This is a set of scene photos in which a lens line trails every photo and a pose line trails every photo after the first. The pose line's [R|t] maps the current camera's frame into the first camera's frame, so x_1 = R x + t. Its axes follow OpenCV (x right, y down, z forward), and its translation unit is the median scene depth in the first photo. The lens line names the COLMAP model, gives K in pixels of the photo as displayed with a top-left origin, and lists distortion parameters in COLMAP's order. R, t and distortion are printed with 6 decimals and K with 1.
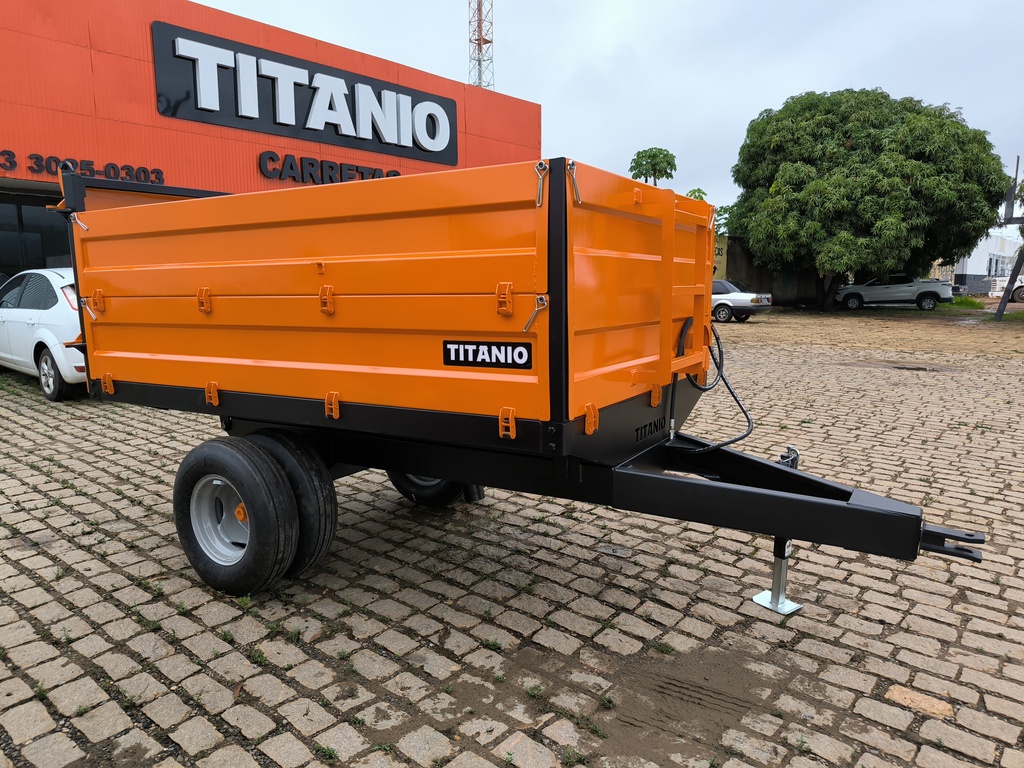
lens RADIAL K [[718.0, 0, 512.8], [0, 718.0, 387.7], [0, 0, 1]] dist [0.039786, -0.020673]
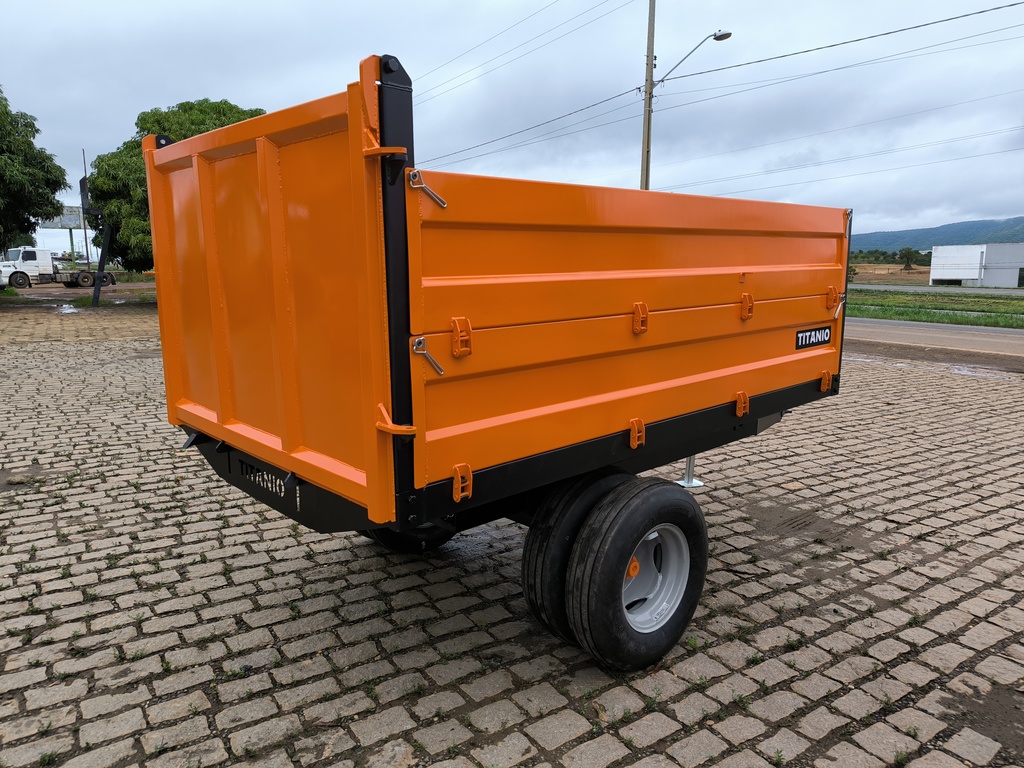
lens RADIAL K [[718.0, 0, 512.3], [0, 718.0, 381.1], [0, 0, 1]] dist [0.039786, -0.020673]
pose [[0.260570, -0.147161, 0.954173, -1.536677], [0.134585, 0.984202, 0.115040, -0.201379], [-0.956028, 0.098442, 0.276259, 1.150656]]
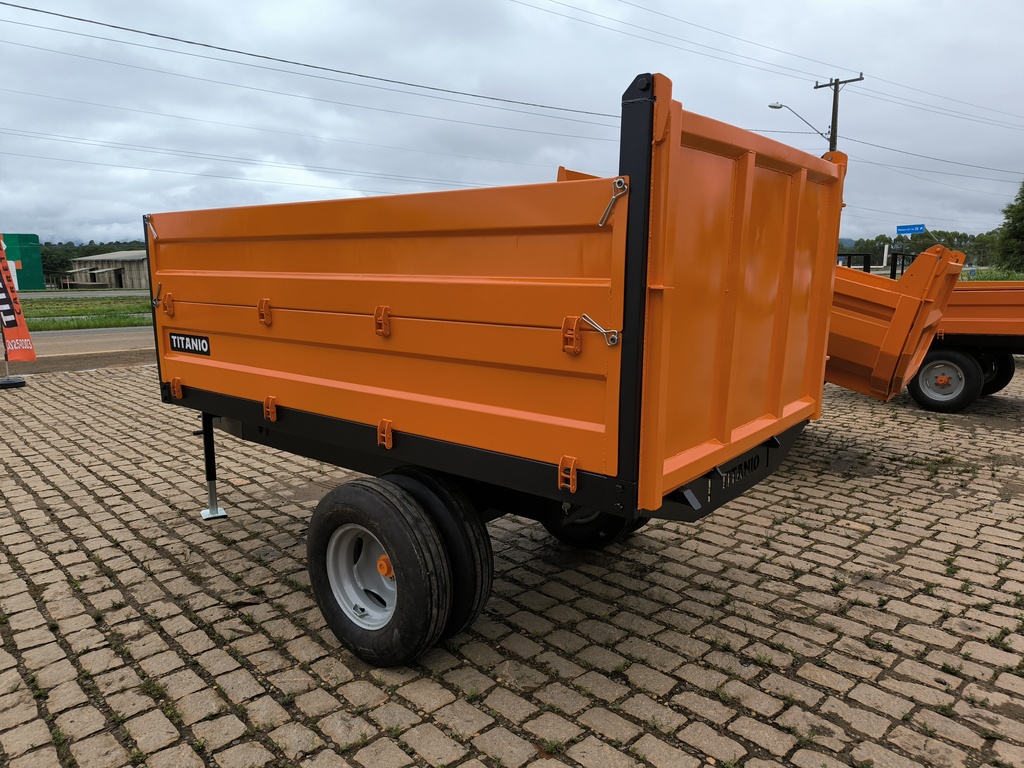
lens RADIAL K [[718.0, 0, 514.3], [0, 718.0, 391.8], [0, 0, 1]] dist [0.039786, -0.020673]
pose [[-0.993900, -0.007351, 0.110043, -0.468380], [0.027989, 0.948300, 0.316137, -0.456471], [-0.106677, 0.317289, -0.942310, 2.777538]]
